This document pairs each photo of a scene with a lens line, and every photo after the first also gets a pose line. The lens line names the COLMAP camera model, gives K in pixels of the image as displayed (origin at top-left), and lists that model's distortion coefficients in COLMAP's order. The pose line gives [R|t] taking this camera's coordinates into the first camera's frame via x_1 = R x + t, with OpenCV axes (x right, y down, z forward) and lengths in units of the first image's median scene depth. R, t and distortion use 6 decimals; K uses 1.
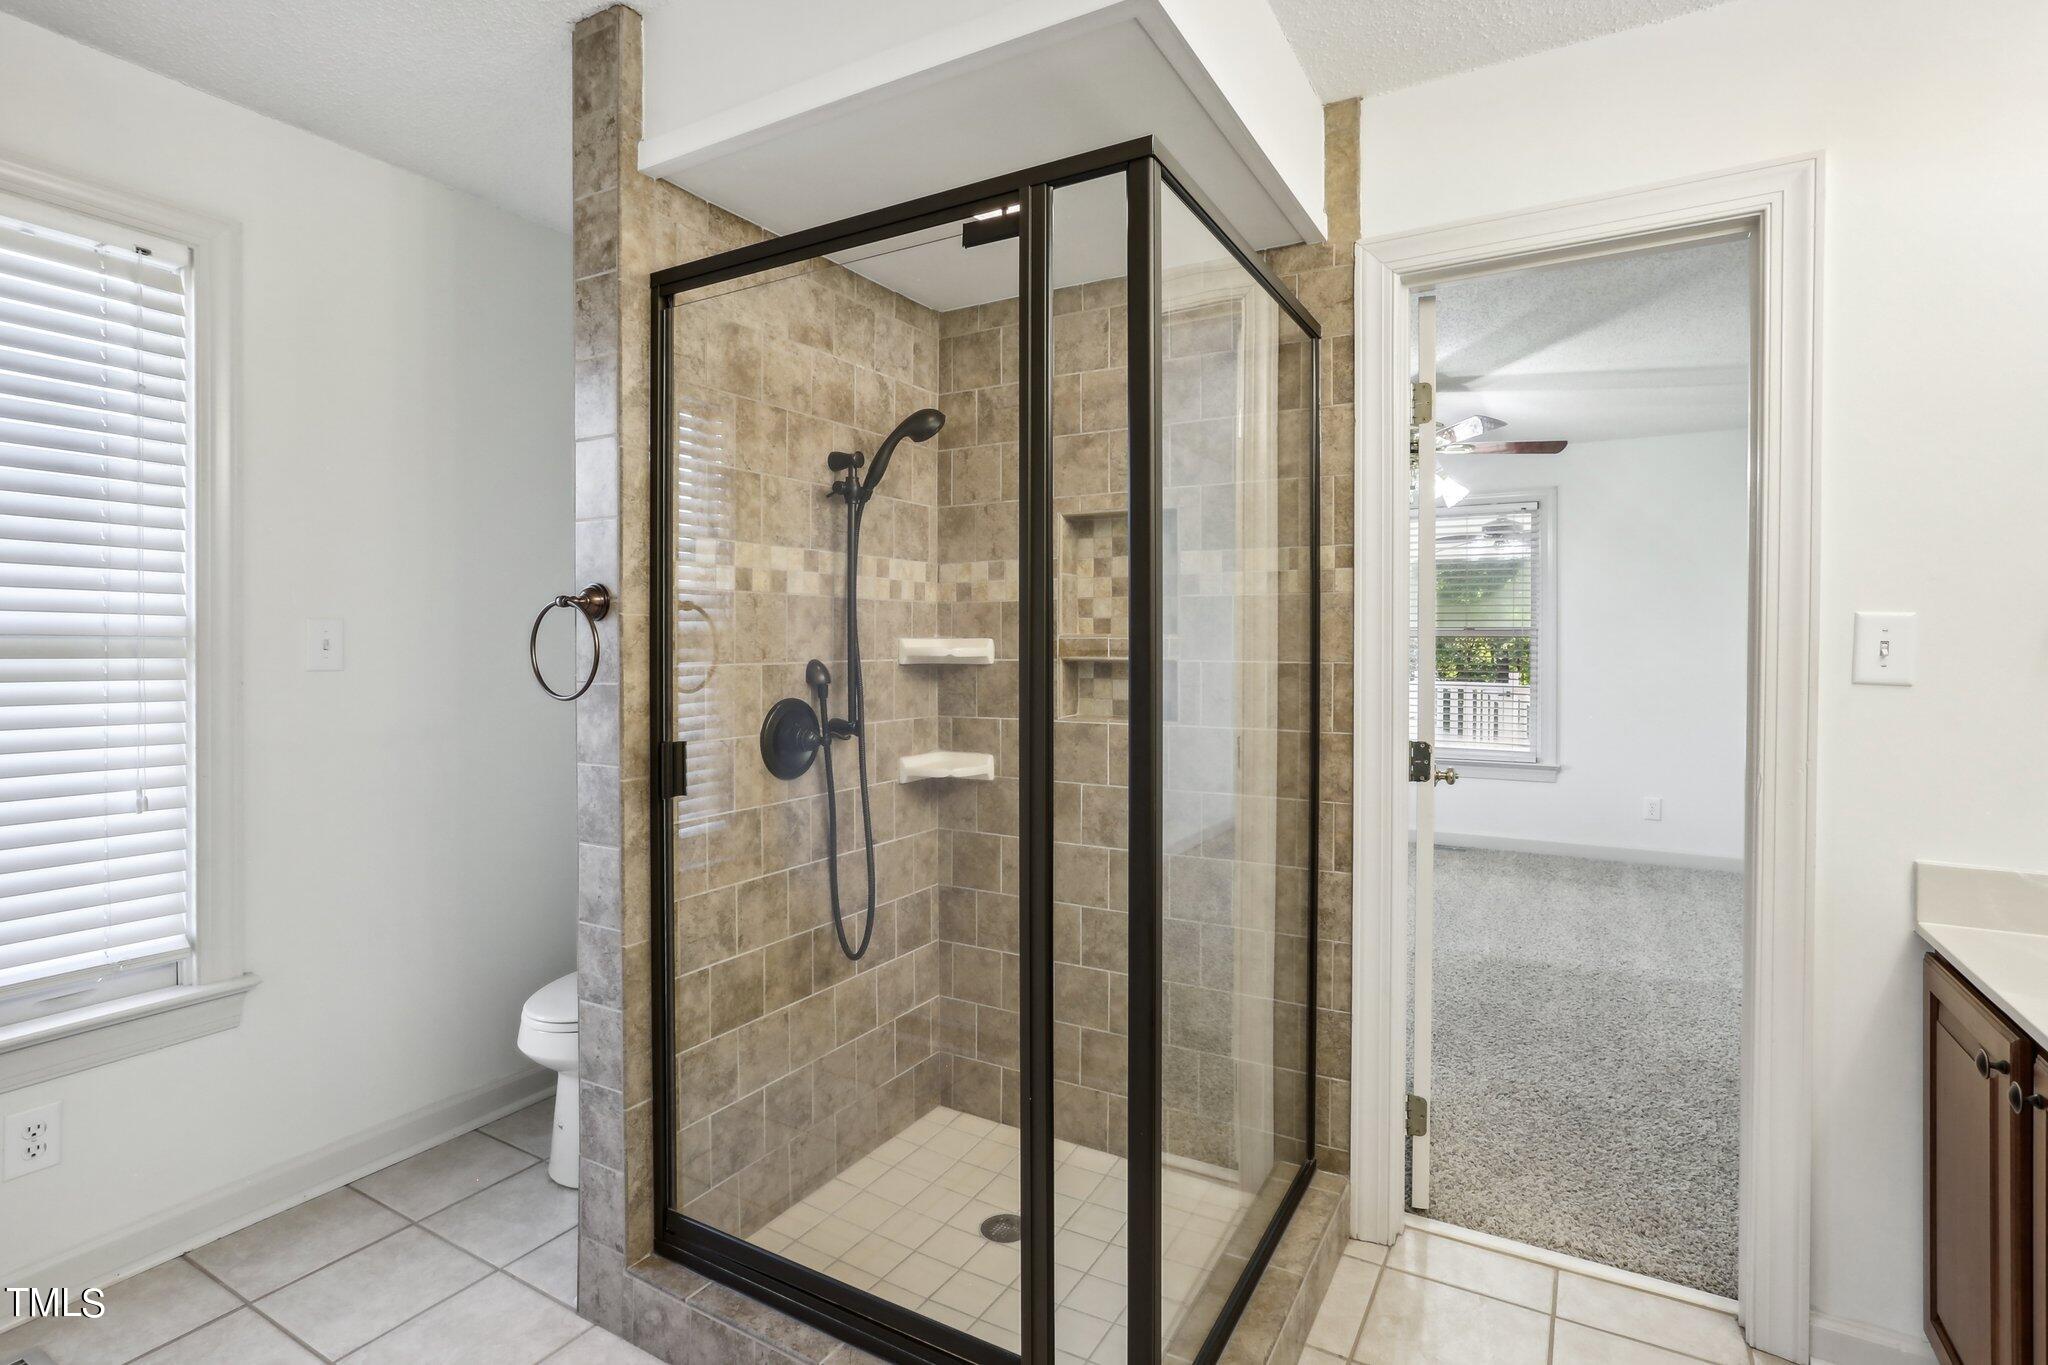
lens RADIAL K [[978.4, 0, 1035.0], [0, 978.4, 654.7], [0, 0, 1]] dist [-0.021648, 0.013530]
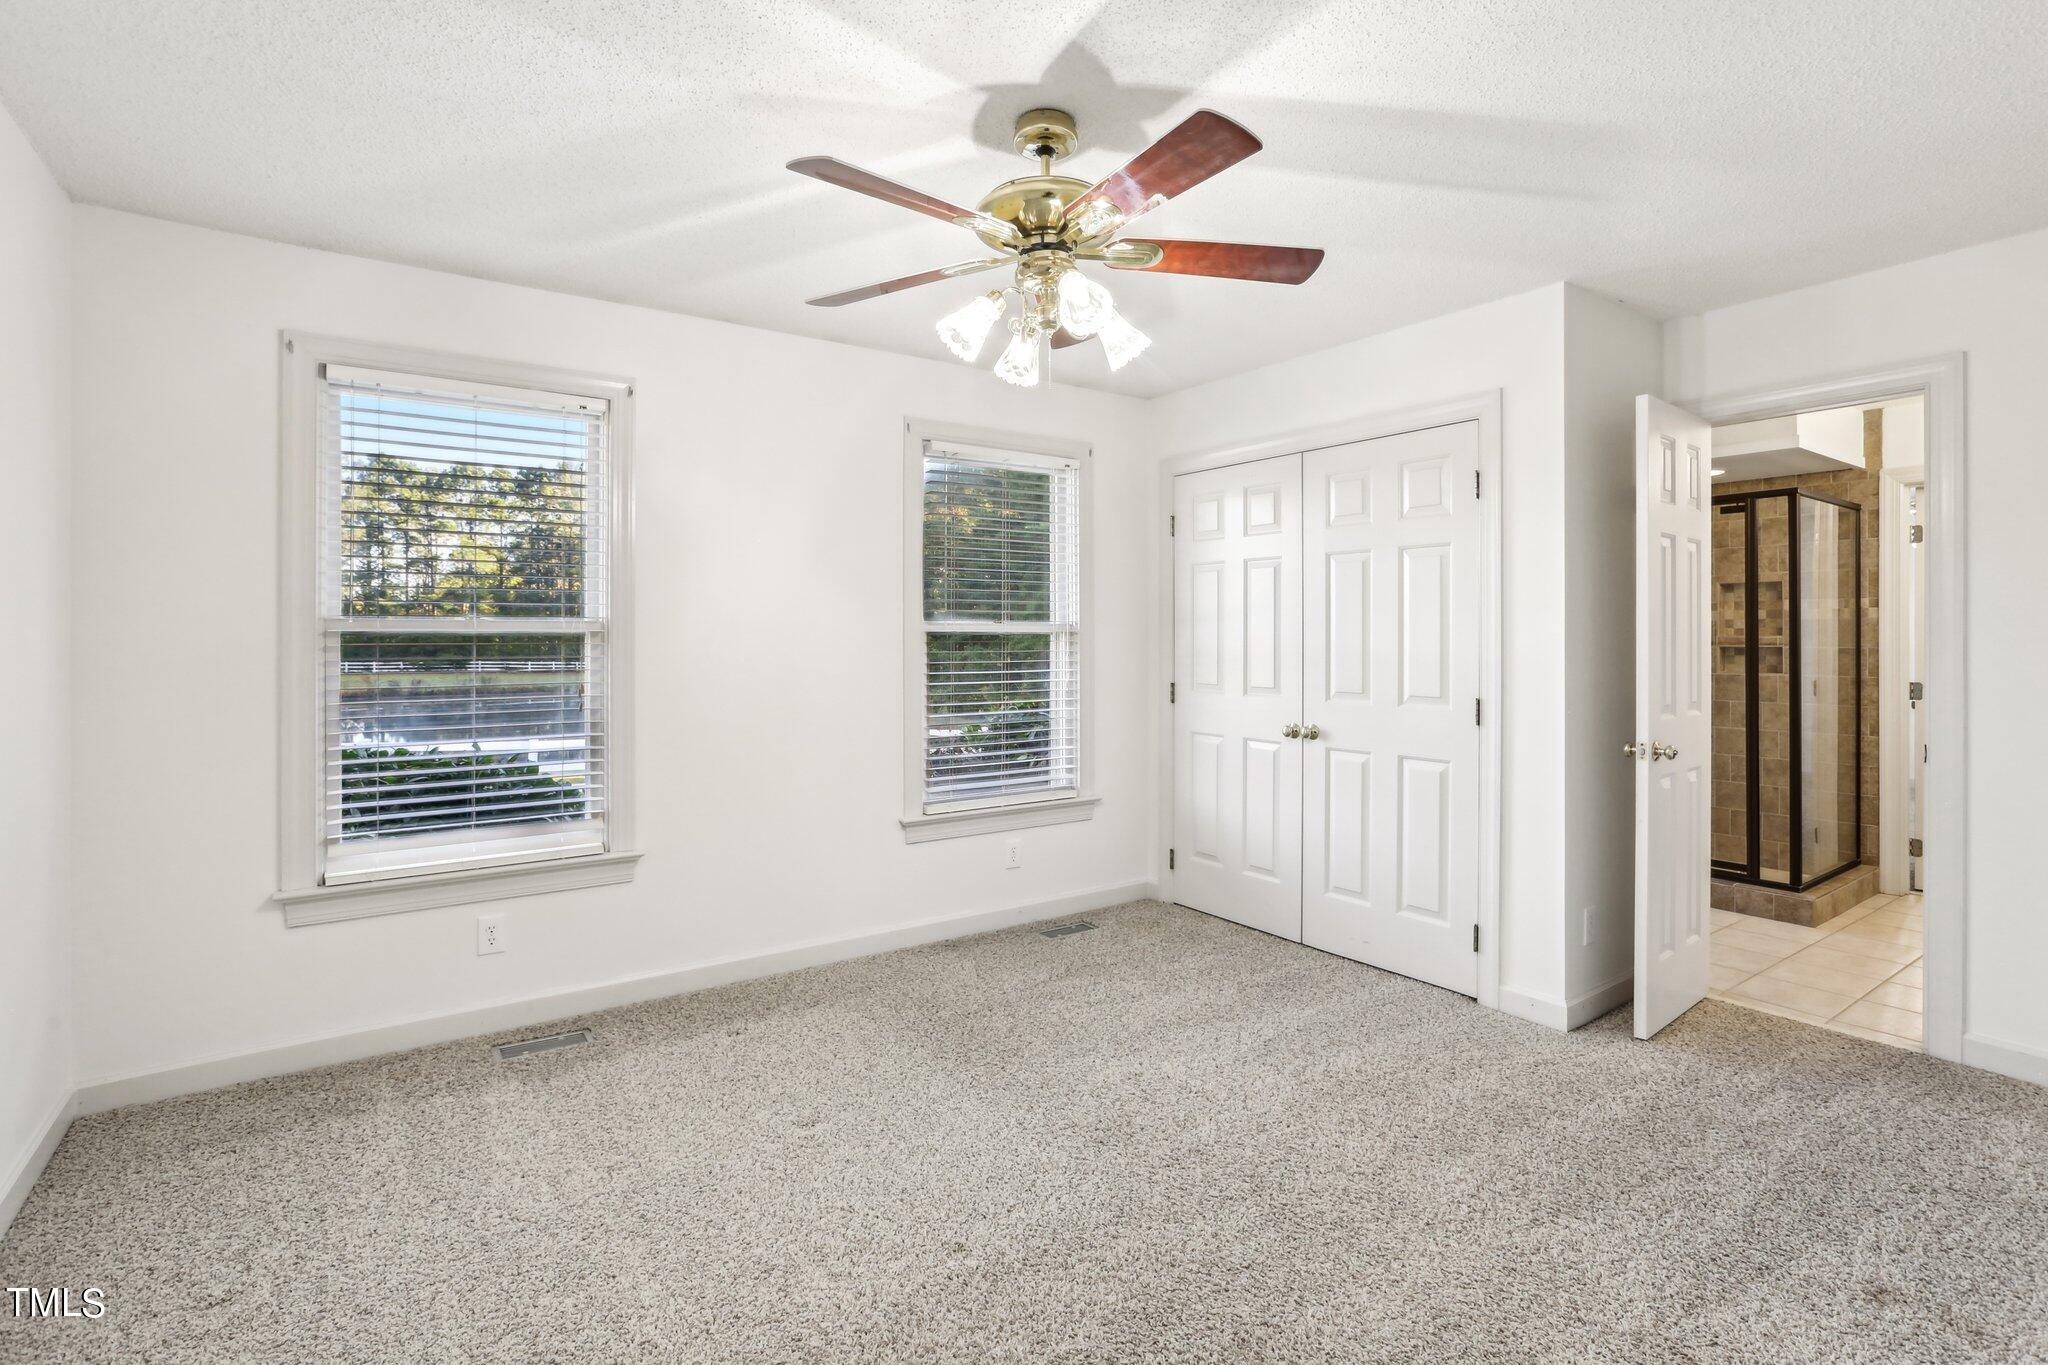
lens RADIAL K [[978.4, 0, 1046.2], [0, 978.4, 642.8], [0, 0, 1]] dist [-0.021648, 0.013530]
pose [[0.914502, -0.000255, -0.404580, -0.554826], [-0.005334, 0.999905, -0.012688, 0.036213], [0.404545, 0.013762, 0.914414, -1.918774]]
